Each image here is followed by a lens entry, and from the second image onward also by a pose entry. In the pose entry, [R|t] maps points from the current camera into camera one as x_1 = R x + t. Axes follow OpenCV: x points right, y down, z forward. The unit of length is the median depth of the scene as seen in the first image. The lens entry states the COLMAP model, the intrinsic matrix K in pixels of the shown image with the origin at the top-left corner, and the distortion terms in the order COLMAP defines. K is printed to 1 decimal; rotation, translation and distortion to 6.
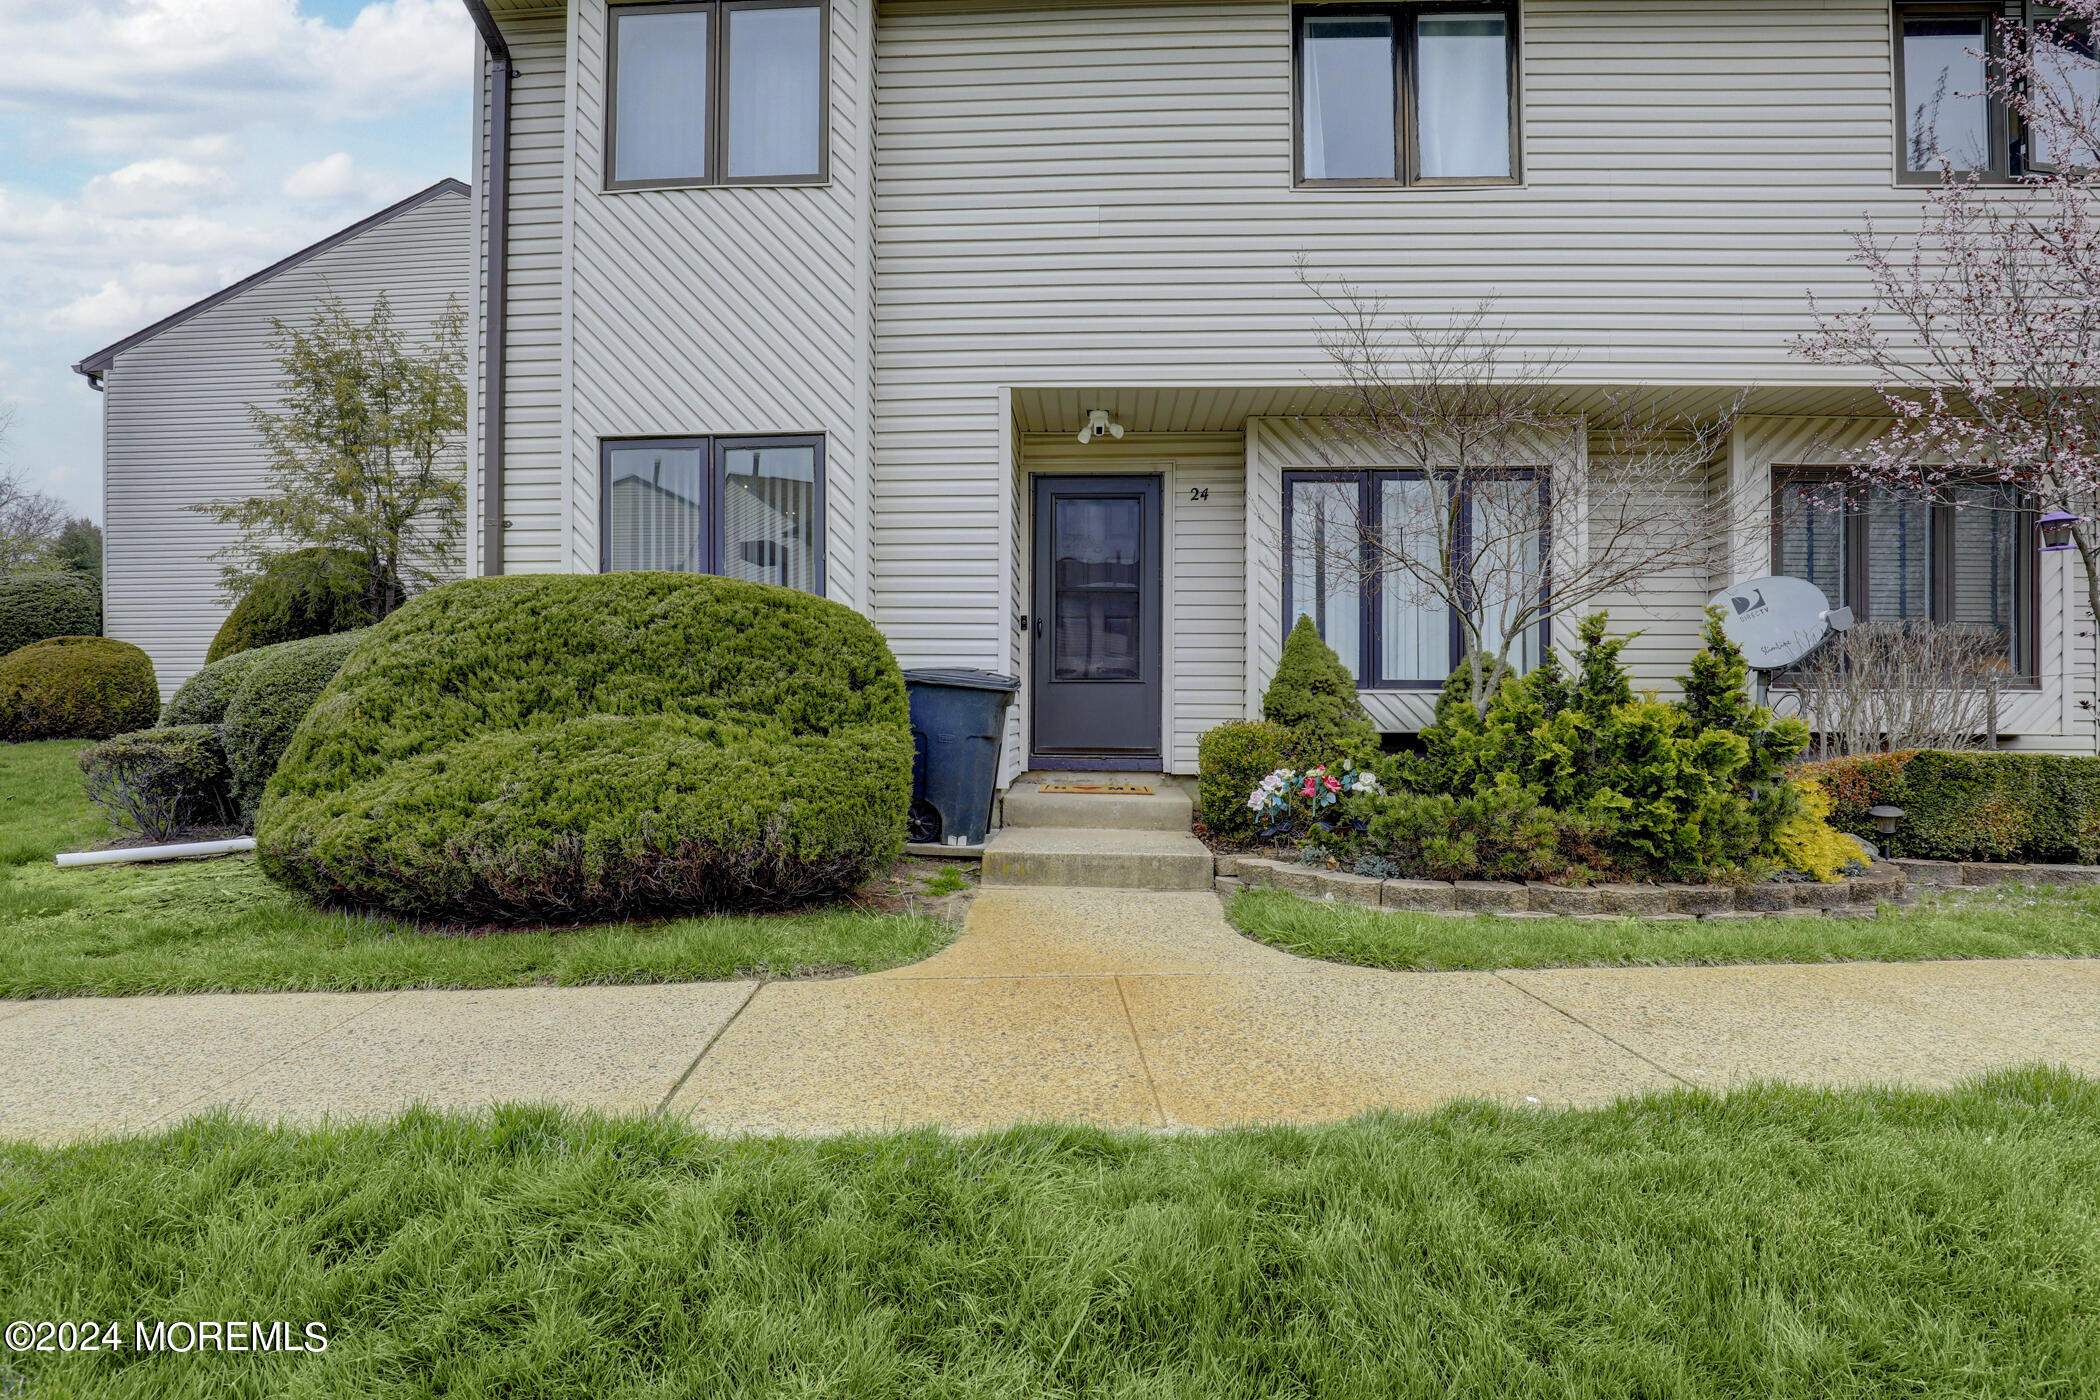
lens RADIAL K [[969.3, 0, 1049.8], [0, 969.3, 734.1], [0, 0, 1]] dist [-0.032506, -0.000031]
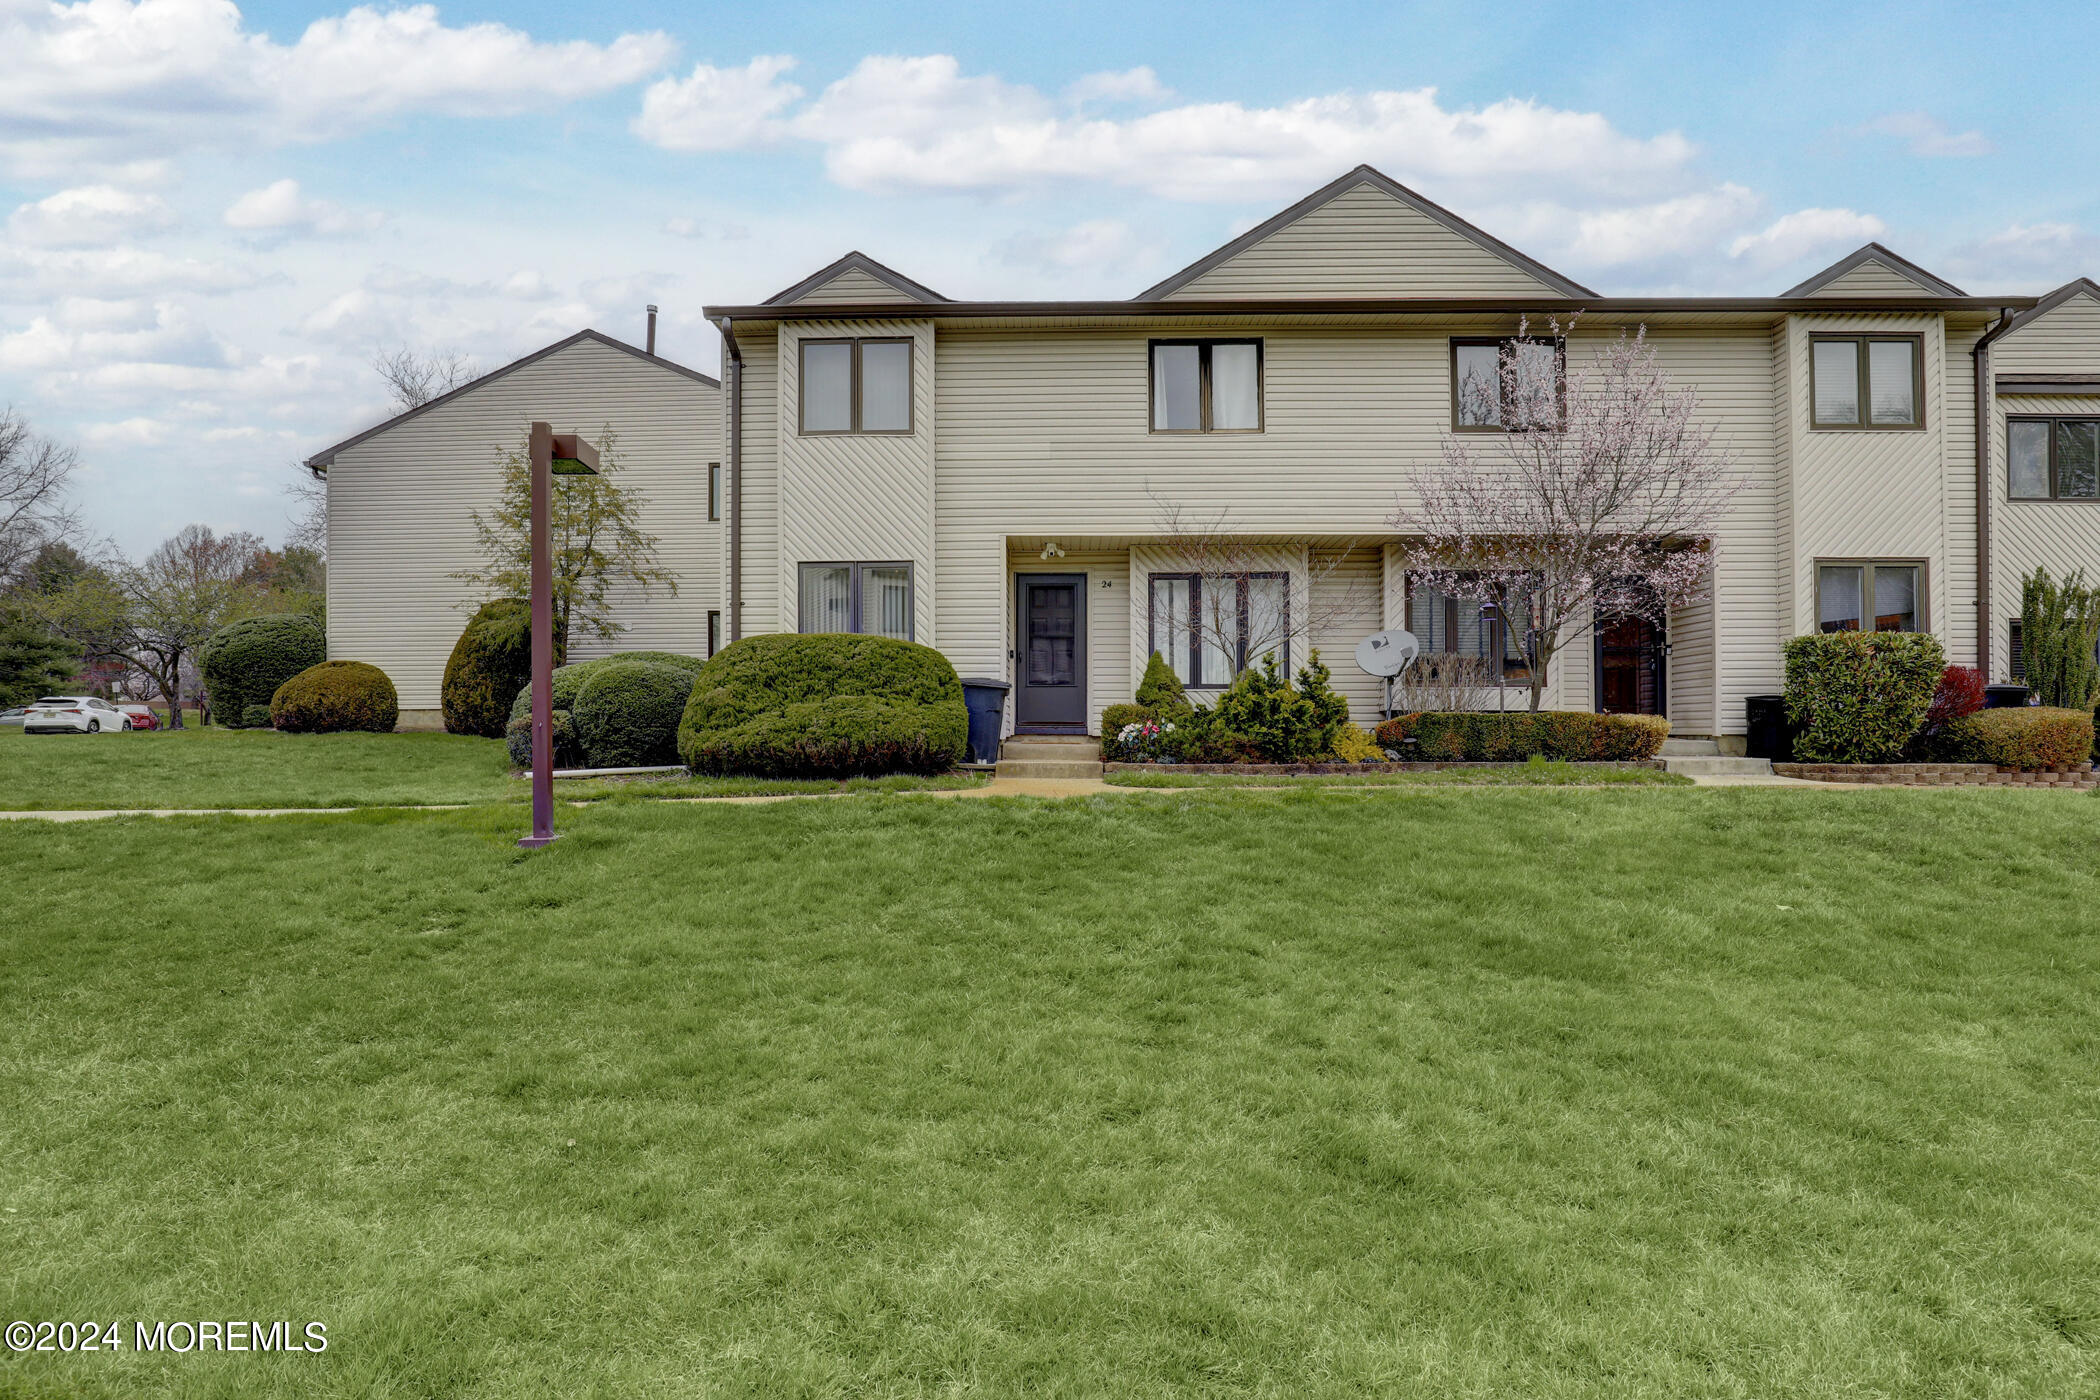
lens RADIAL K [[969.3, 0, 1049.8], [0, 969.3, 734.1], [0, 0, 1]] dist [-0.032506, -0.000031]
pose [[0.999593, -0.004743, 0.028122, -0.008617], [0.005348, 0.999755, -0.021461, 0.088697], [-0.028014, 0.021603, 0.999374, -0.972399]]
